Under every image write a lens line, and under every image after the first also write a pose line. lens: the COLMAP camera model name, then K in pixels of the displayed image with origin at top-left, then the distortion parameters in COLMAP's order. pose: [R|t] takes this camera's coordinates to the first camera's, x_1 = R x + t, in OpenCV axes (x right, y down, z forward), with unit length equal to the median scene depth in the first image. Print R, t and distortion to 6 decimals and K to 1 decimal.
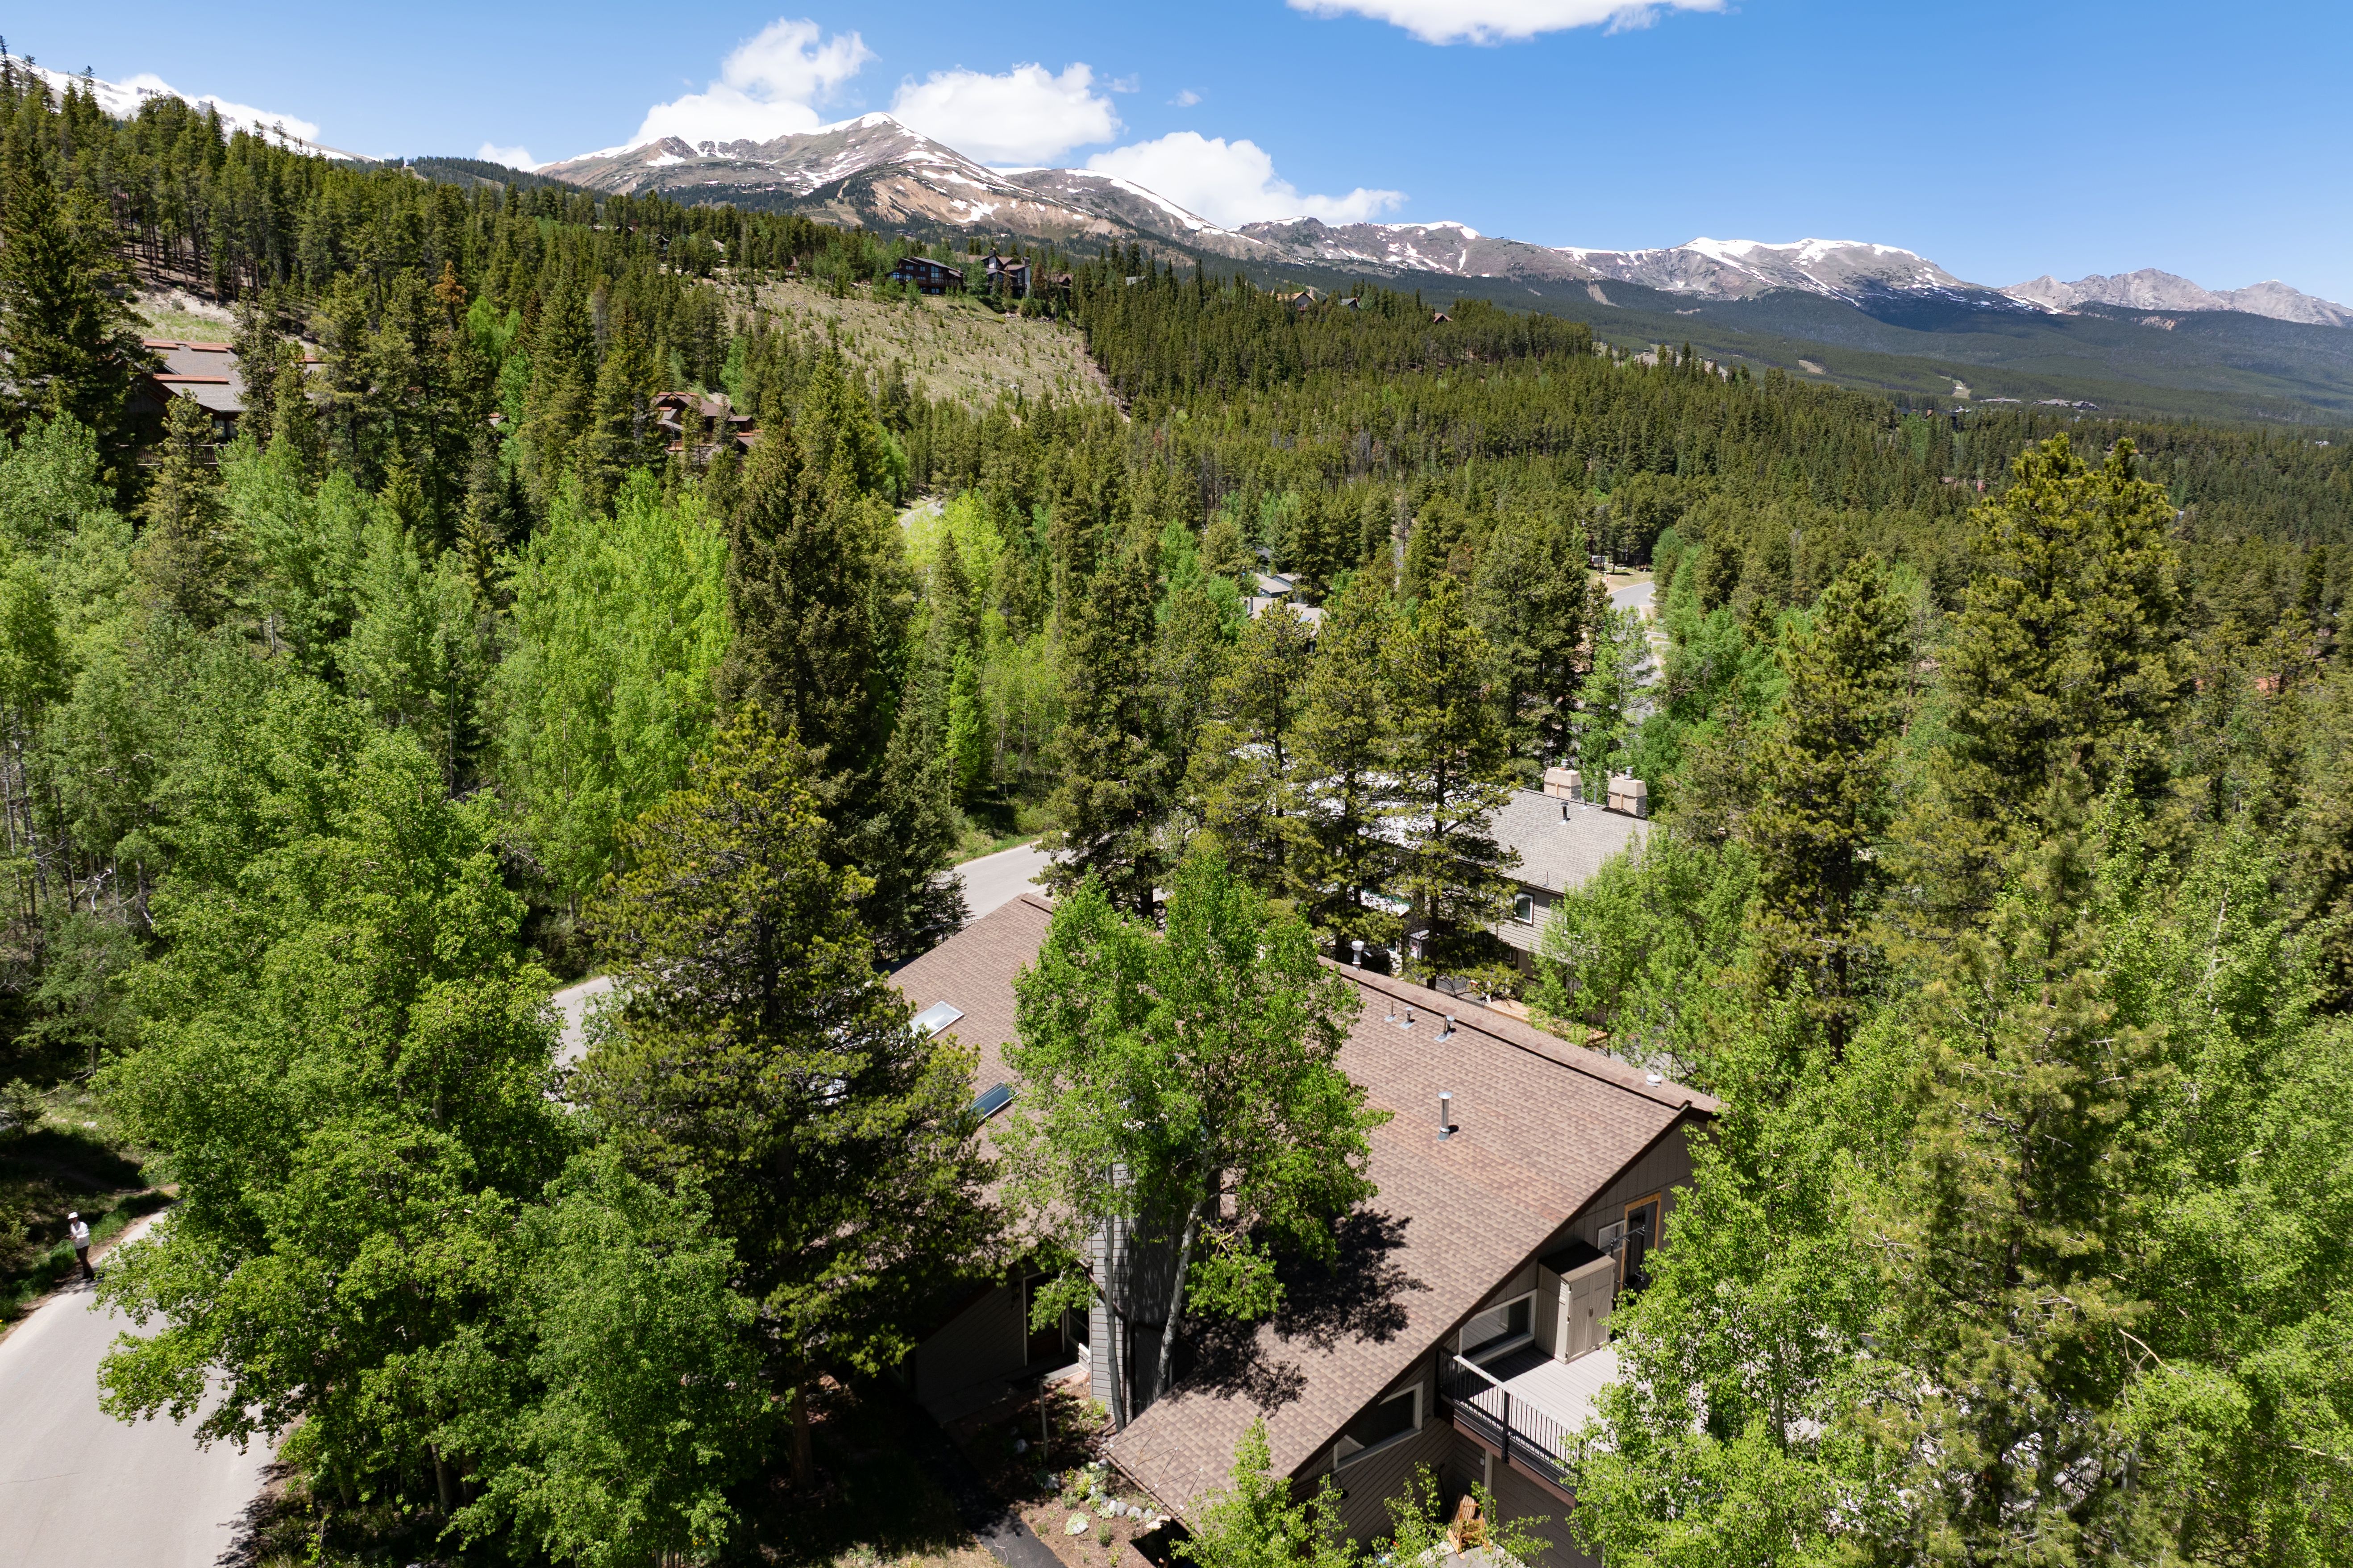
lens RADIAL K [[1668.2, 0, 1189.6], [0, 1668.2, 725.8], [0, 0, 1]] dist [-0.042961, 0.014678]
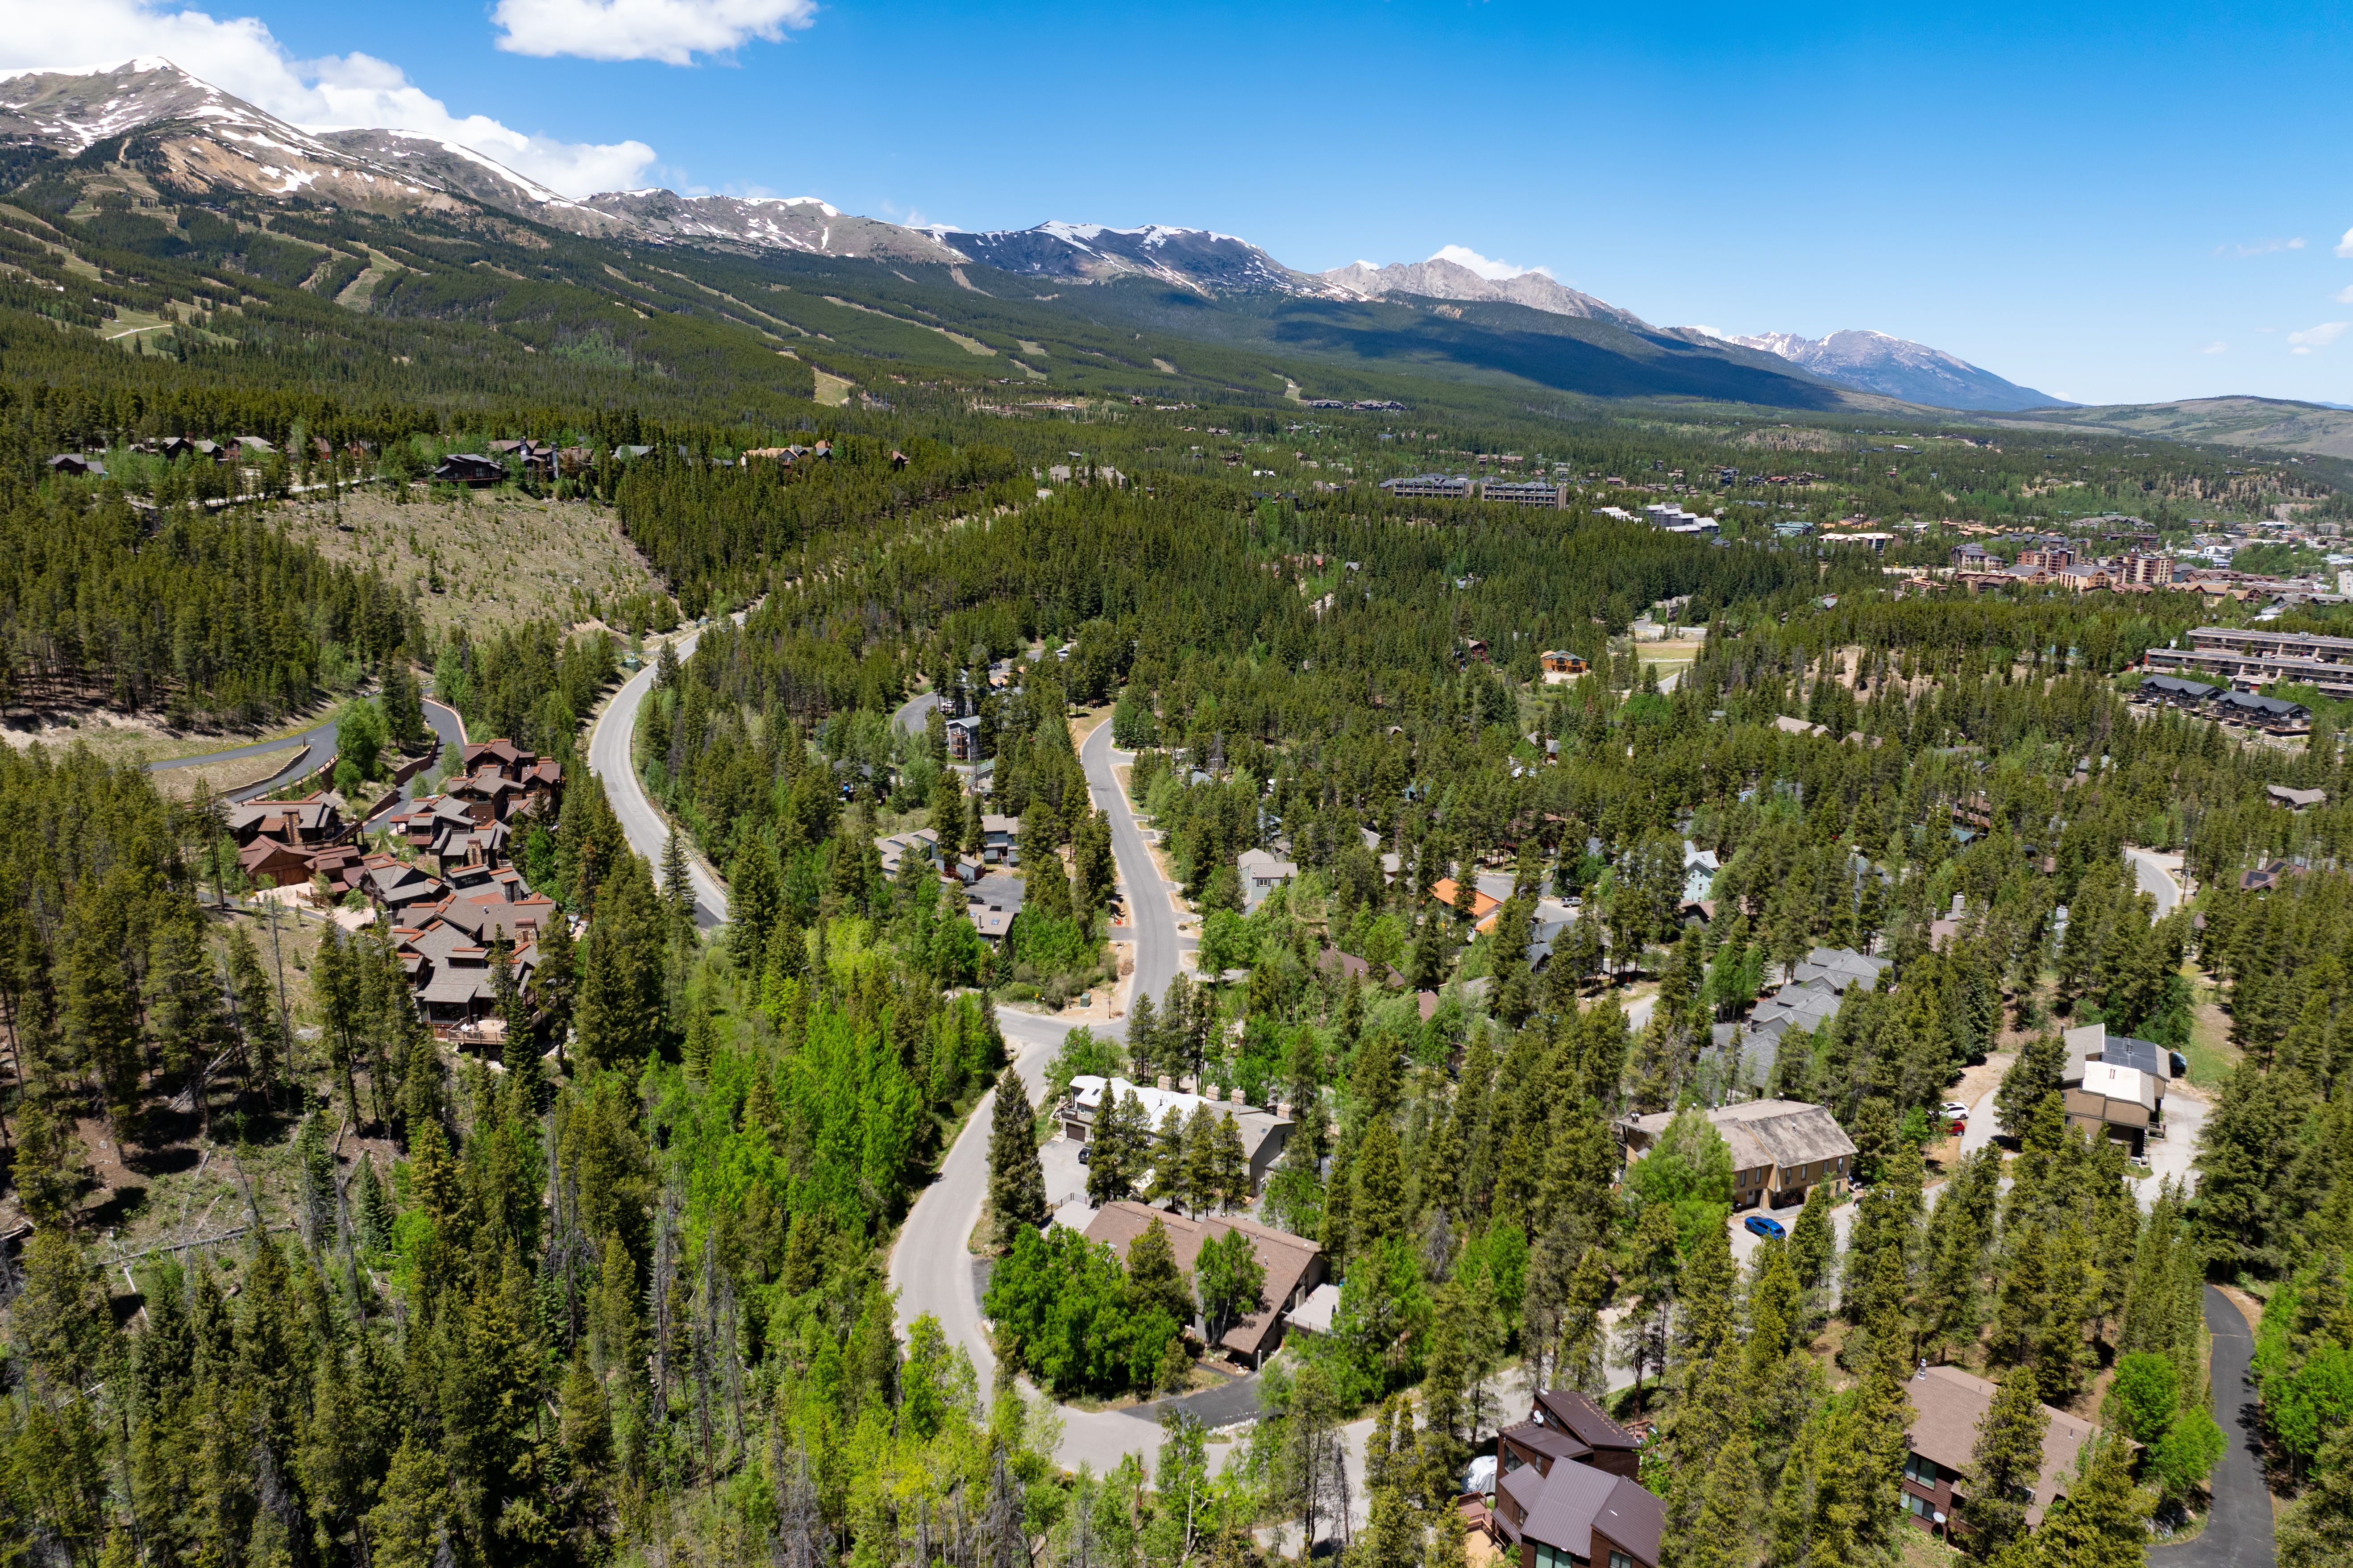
lens RADIAL K [[1668.2, 0, 1194.4], [0, 1668.2, 775.7], [0, 0, 1]] dist [-0.042961, 0.014678]
pose [[0.930664, -0.076984, 0.357684, -0.119633], [0.057768, 0.996269, 0.064119, -0.107650], [-0.361286, -0.039011, 0.931639, -0.241345]]
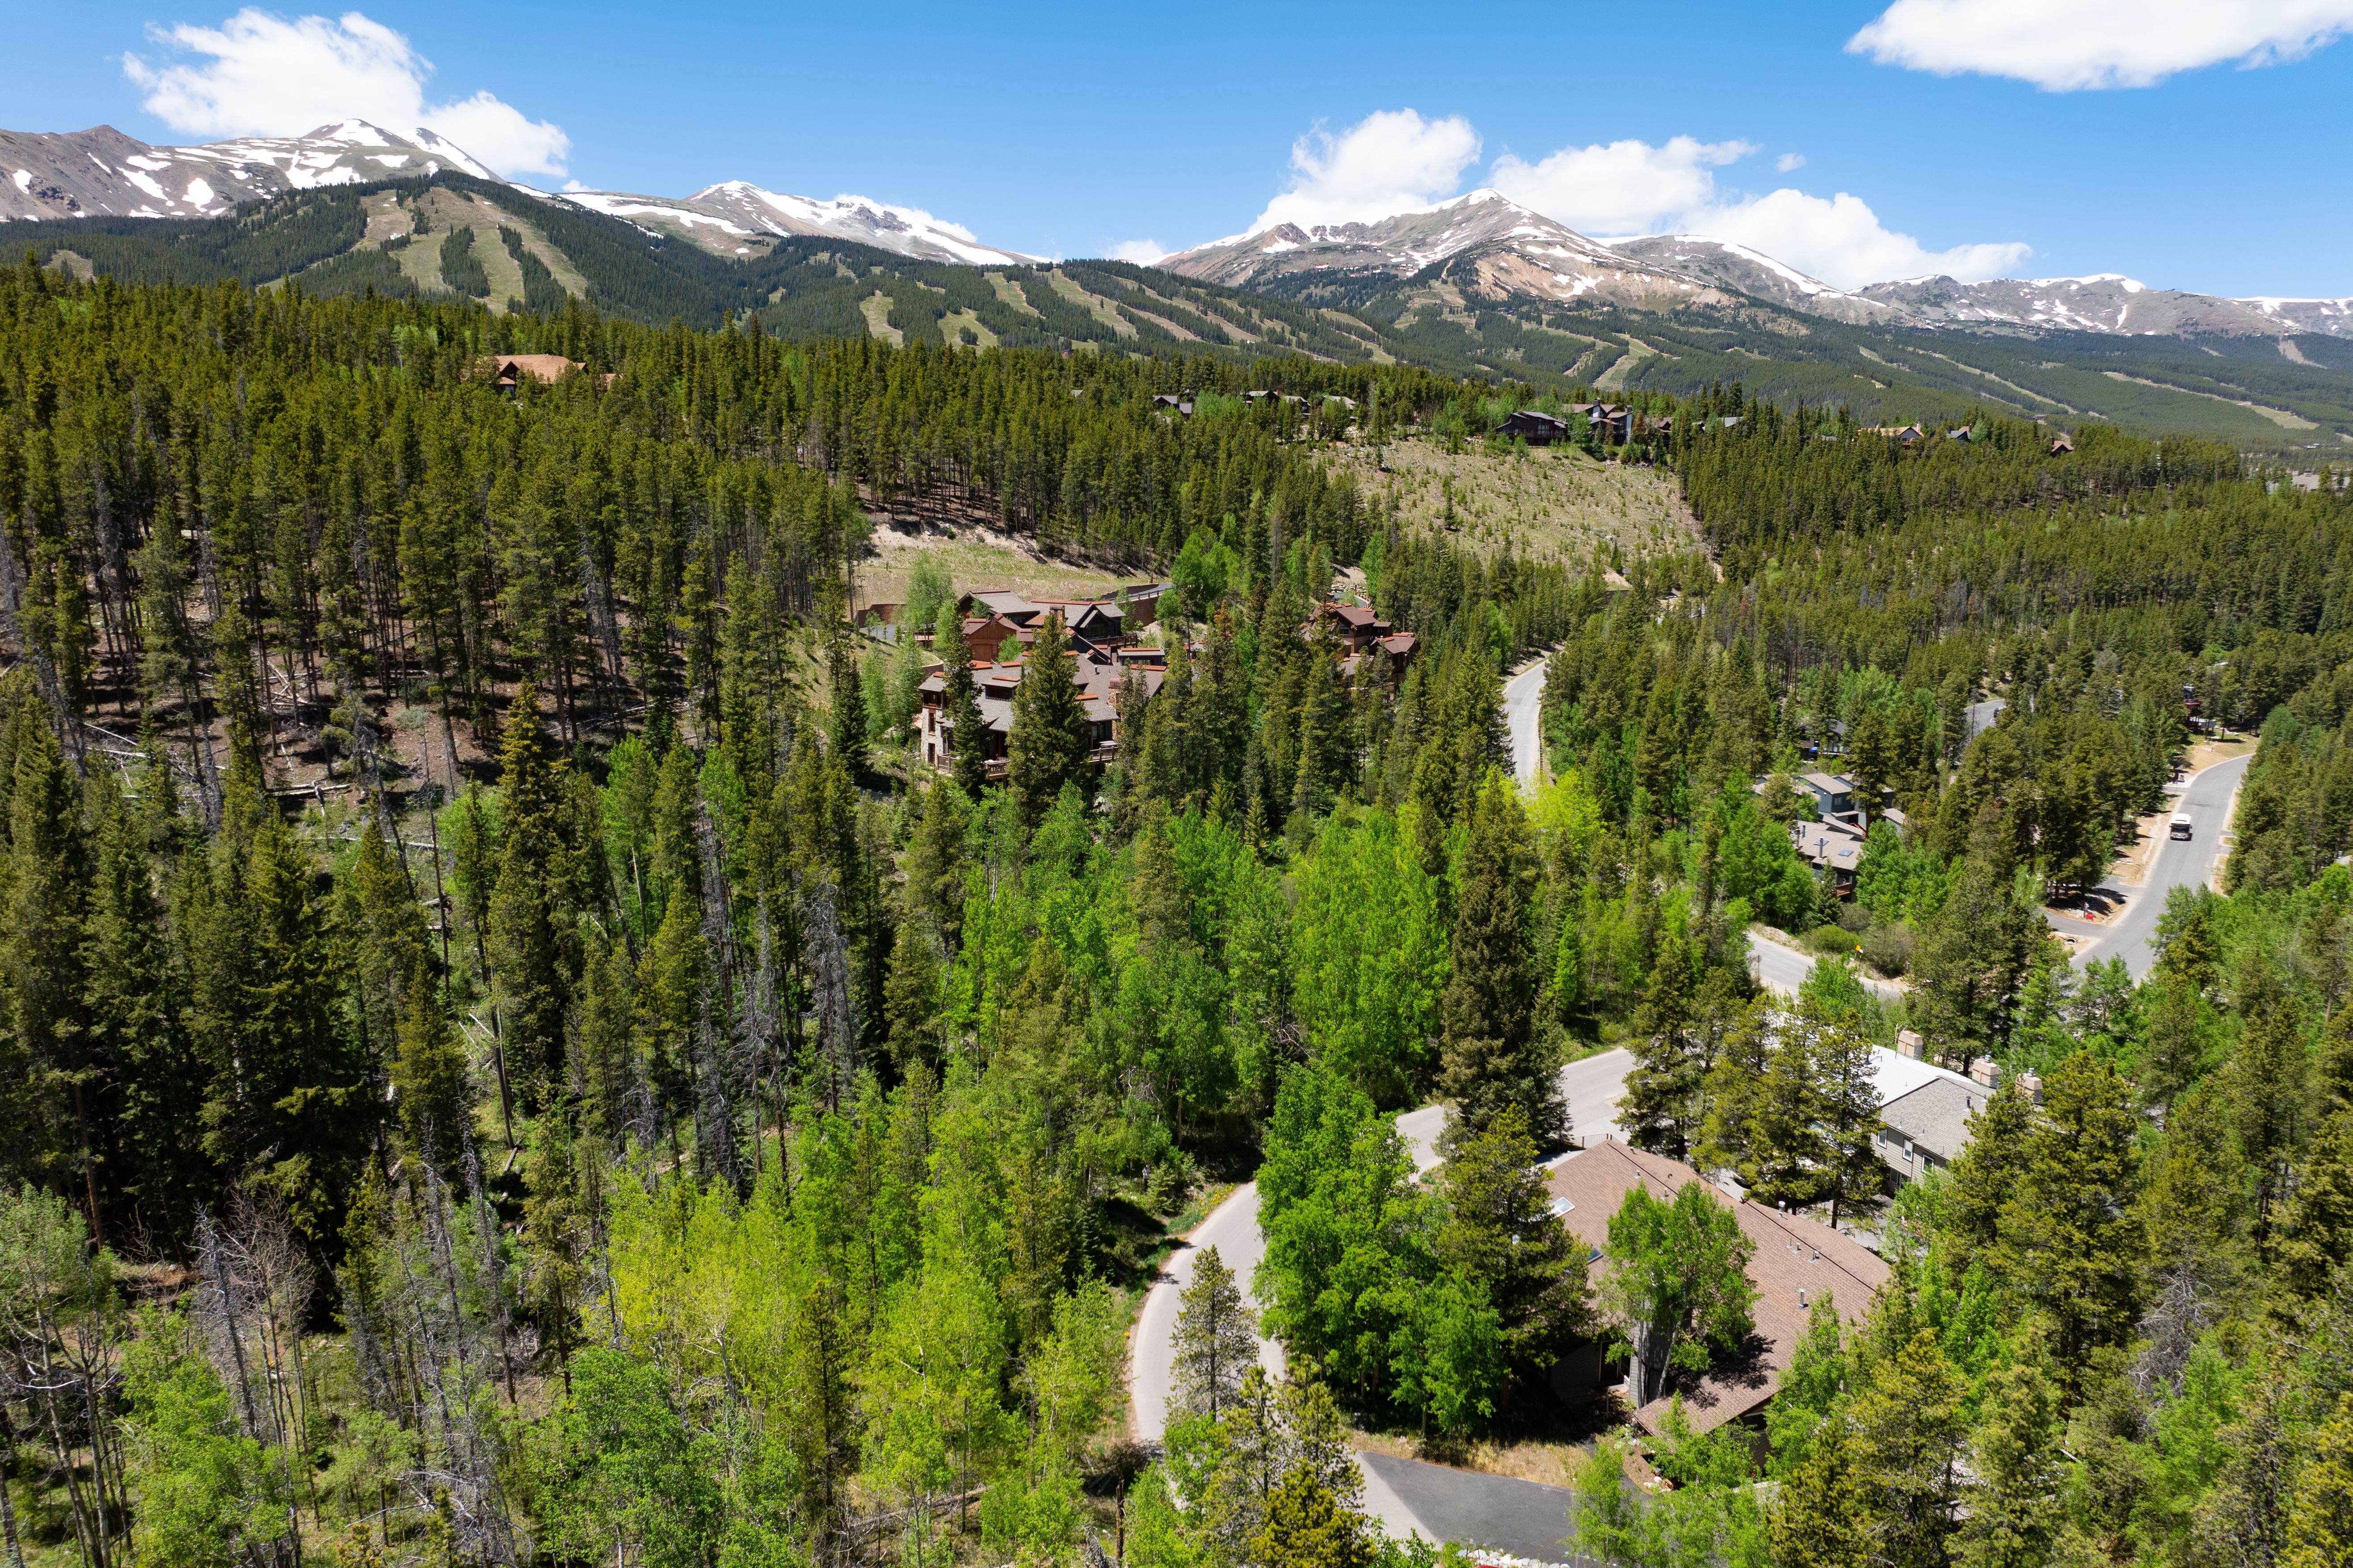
lens RADIAL K [[1668.2, 0, 1184.1], [0, 1668.2, 802.2], [0, 0, 1]] dist [-0.042961, 0.014678]
pose [[0.940116, 0.059746, -0.335577, 0.006118], [-0.057540, 0.998206, 0.016523, -0.031273], [0.335962, 0.003776, 0.941868, -0.101868]]
